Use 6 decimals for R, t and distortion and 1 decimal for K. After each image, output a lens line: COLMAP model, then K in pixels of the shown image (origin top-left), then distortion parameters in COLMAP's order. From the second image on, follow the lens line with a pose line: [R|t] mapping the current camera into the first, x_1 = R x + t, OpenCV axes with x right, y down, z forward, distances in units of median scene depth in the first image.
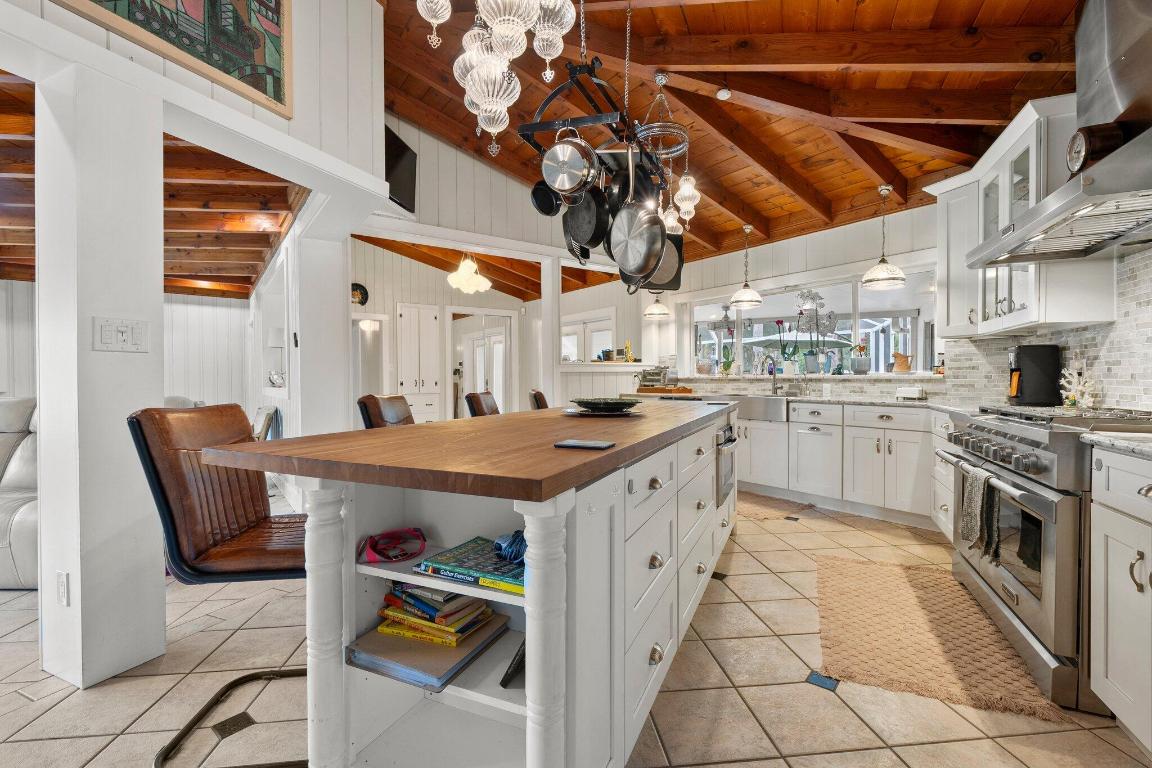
lens RADIAL K [[511.1, 0, 577.5], [0, 511.1, 379.0], [0, 0, 1]] dist [-0.001916, 0.000025]
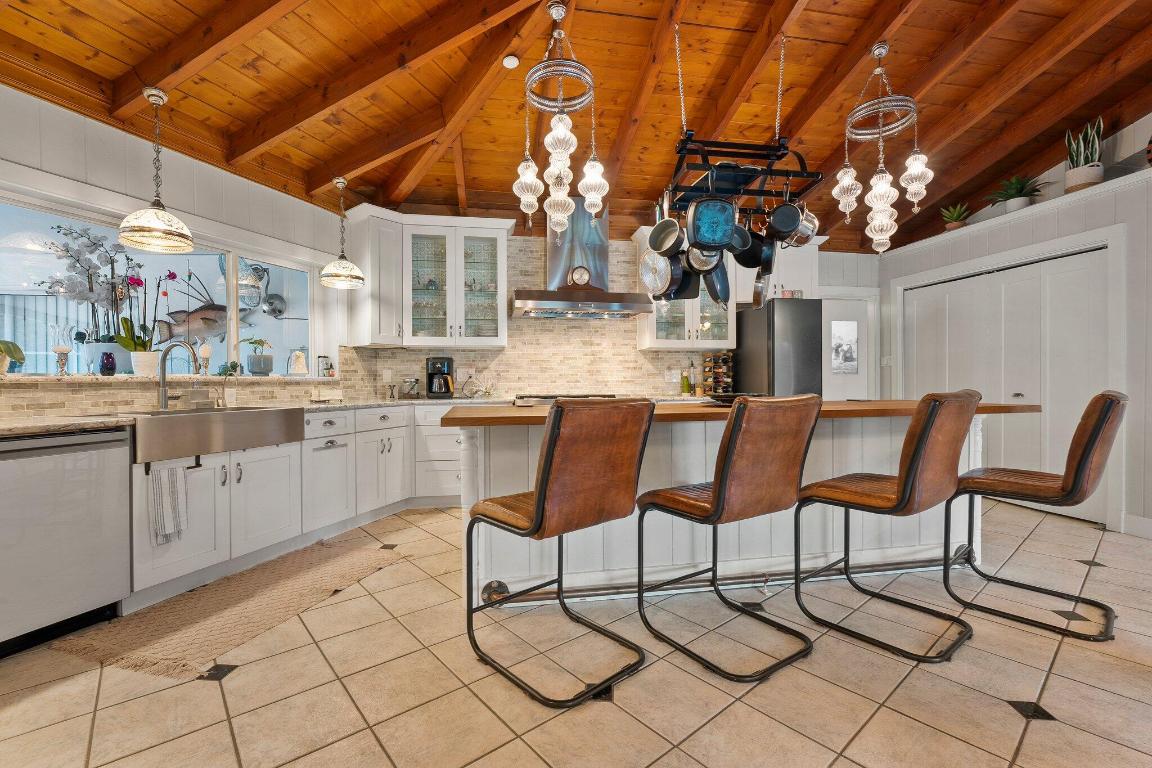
lens RADIAL K [[511.1, 0, 577.5], [0, 511.1, 379.0], [0, 0, 1]] dist [-0.001916, 0.000025]
pose [[-0.560308, 0.006615, 0.828258, -0.452378], [0.009475, 0.999954, -0.001576, 0.001987], [-0.828230, 0.006965, -0.560345, 1.212703]]
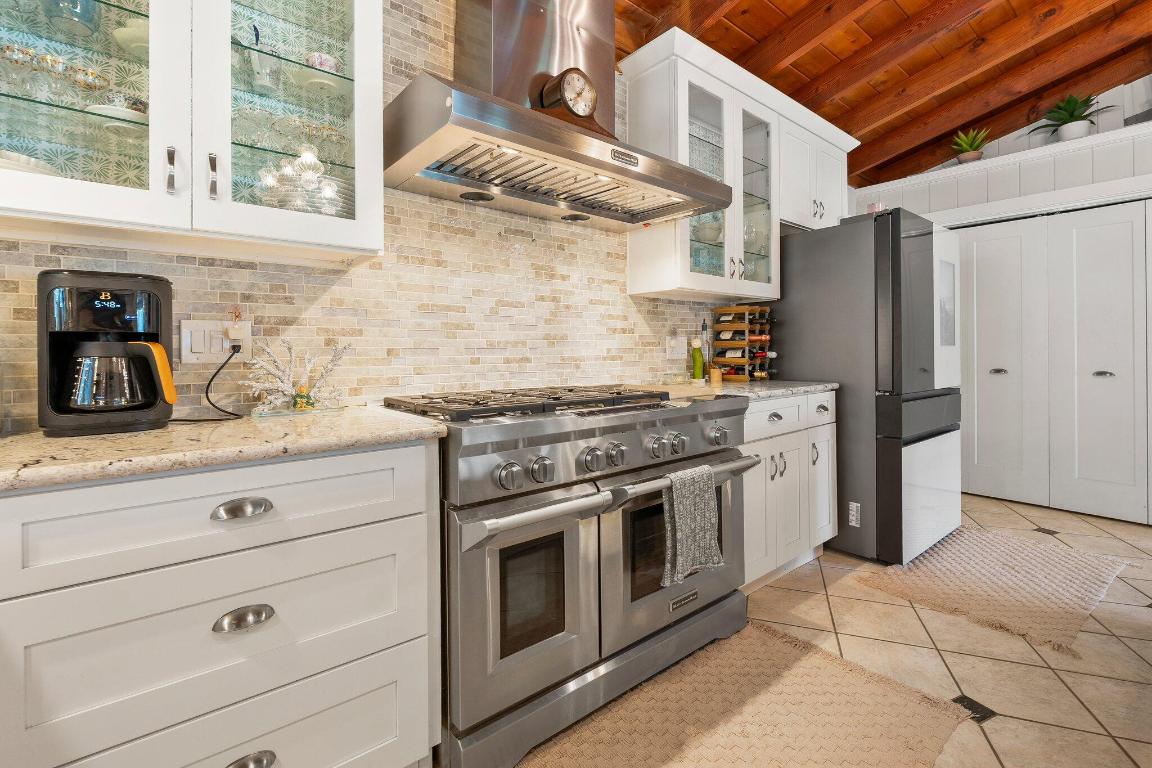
lens RADIAL K [[511.0, 0, 575.1], [0, 511.0, 345.8], [0, 0, 1]] dist [0.000241, 0.000313]
pose [[-0.888342, 0.006488, 0.459136, 0.313303], [0.006156, 0.999979, -0.002220, -0.006397], [-0.459141, 0.000855, -0.888363, 0.959455]]
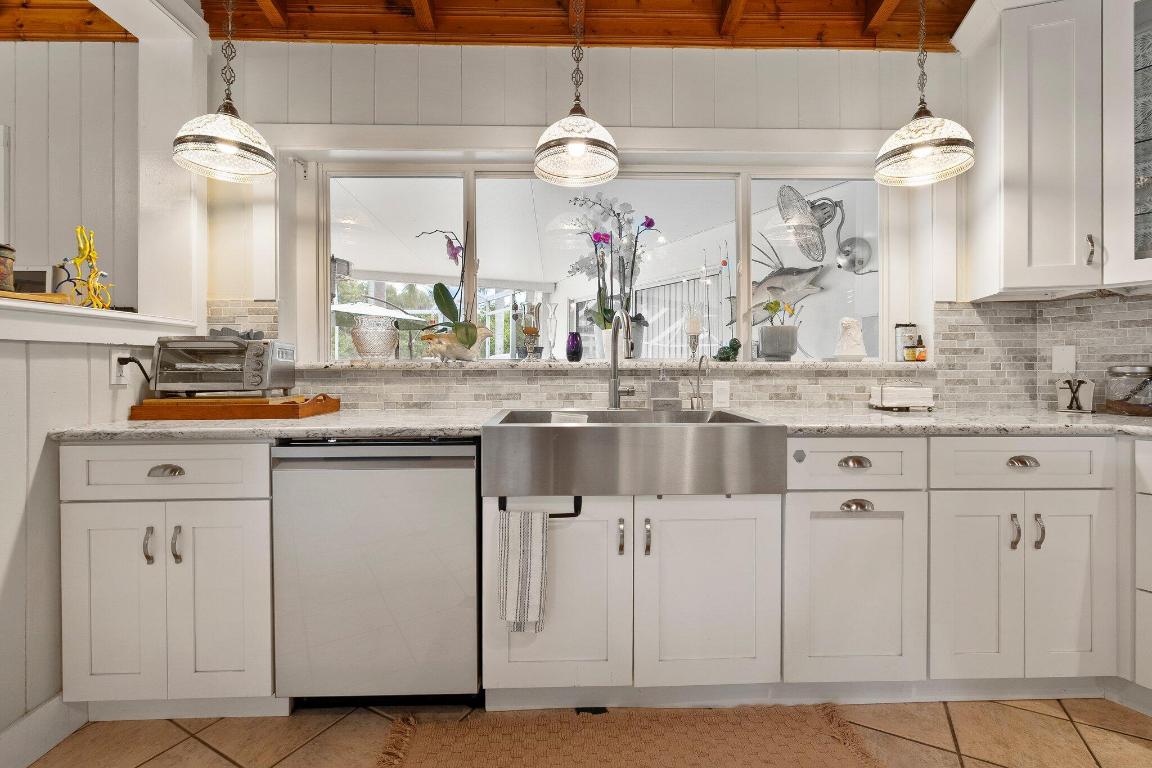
lens RADIAL K [[509.5, 0, 573.5], [0, 509.5, 368.6], [0, 0, 1]] dist [-0.003467, -0.000590]
pose [[0.571178, -0.000717, 0.820826, 0.045855], [0.000429, 1.000000, 0.000576, -0.002162], [-0.820826, 0.000023, 0.571178, 1.030144]]
